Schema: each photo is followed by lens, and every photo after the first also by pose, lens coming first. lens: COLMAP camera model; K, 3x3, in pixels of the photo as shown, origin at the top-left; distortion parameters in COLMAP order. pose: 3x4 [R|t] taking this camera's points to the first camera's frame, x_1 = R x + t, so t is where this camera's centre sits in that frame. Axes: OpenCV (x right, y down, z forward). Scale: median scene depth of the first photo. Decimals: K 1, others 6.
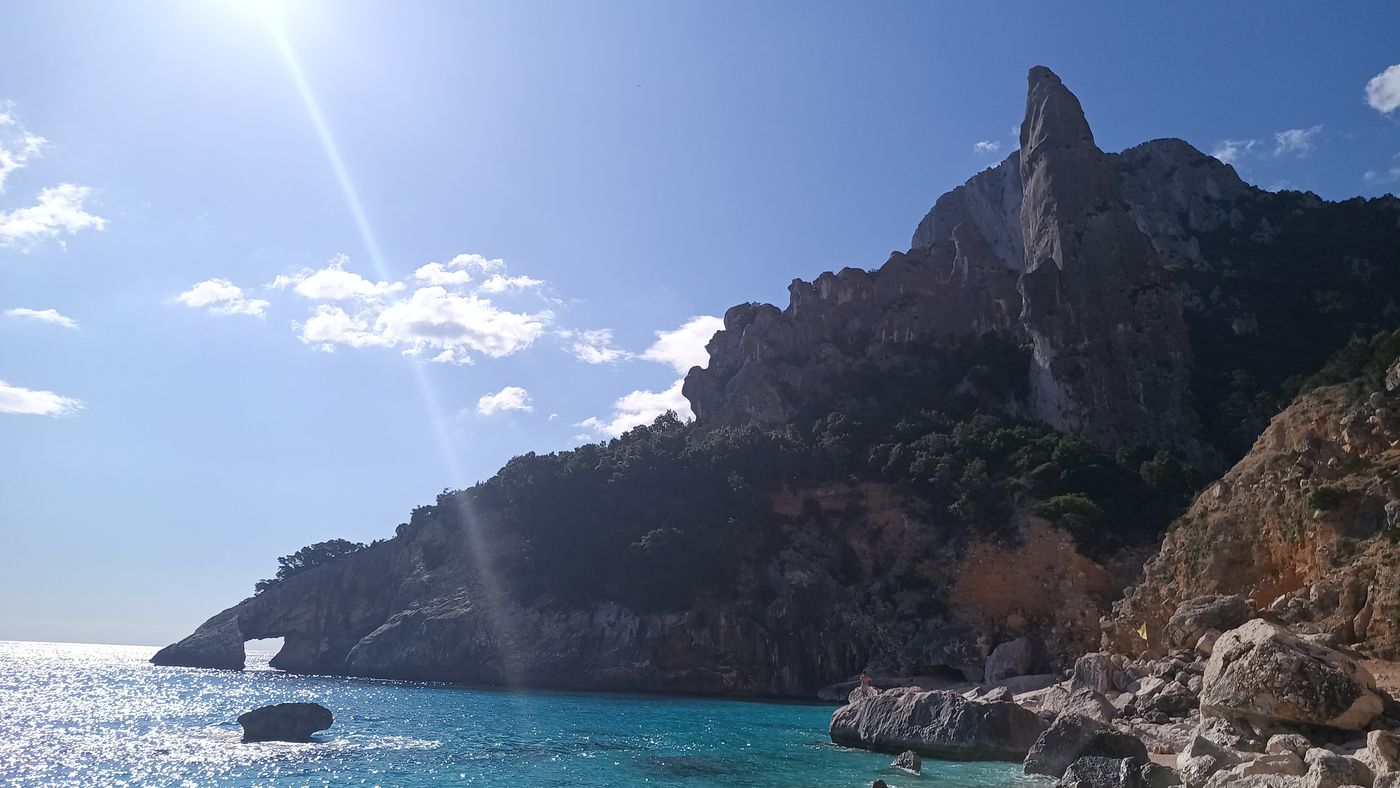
lens RADIAL K [[914.8, 0, 704.3], [0, 914.8, 401.1], [0, 0, 1]] dist [0.030302, -0.060161]
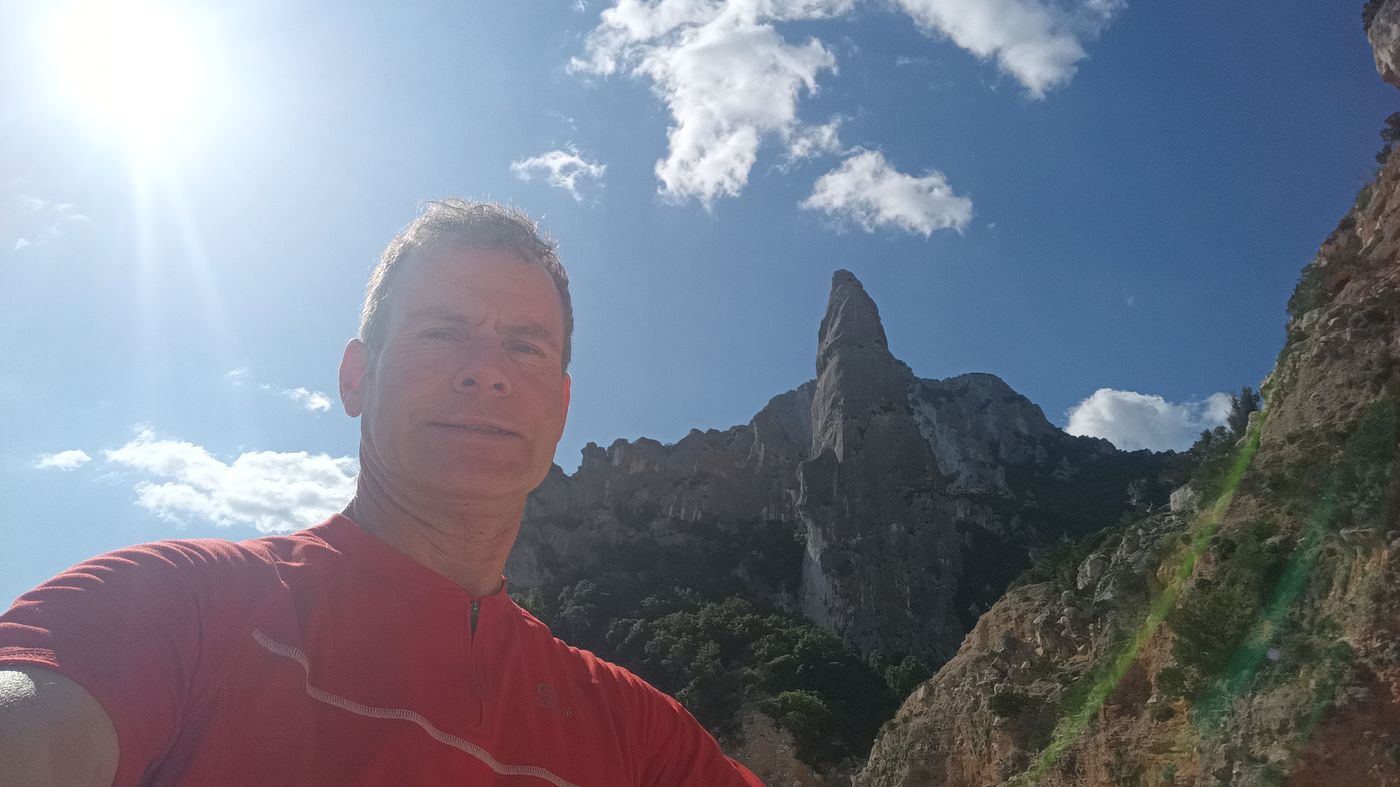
lens RADIAL K [[914.8, 0, 704.3], [0, 914.8, 400.6], [0, 0, 1]] dist [0.030302, -0.060161]
pose [[0.980624, 0.139796, 0.137239, 0.102537], [-0.108646, 0.971035, -0.212809, 0.019072], [-0.163013, 0.193775, 0.967408, 0.058220]]
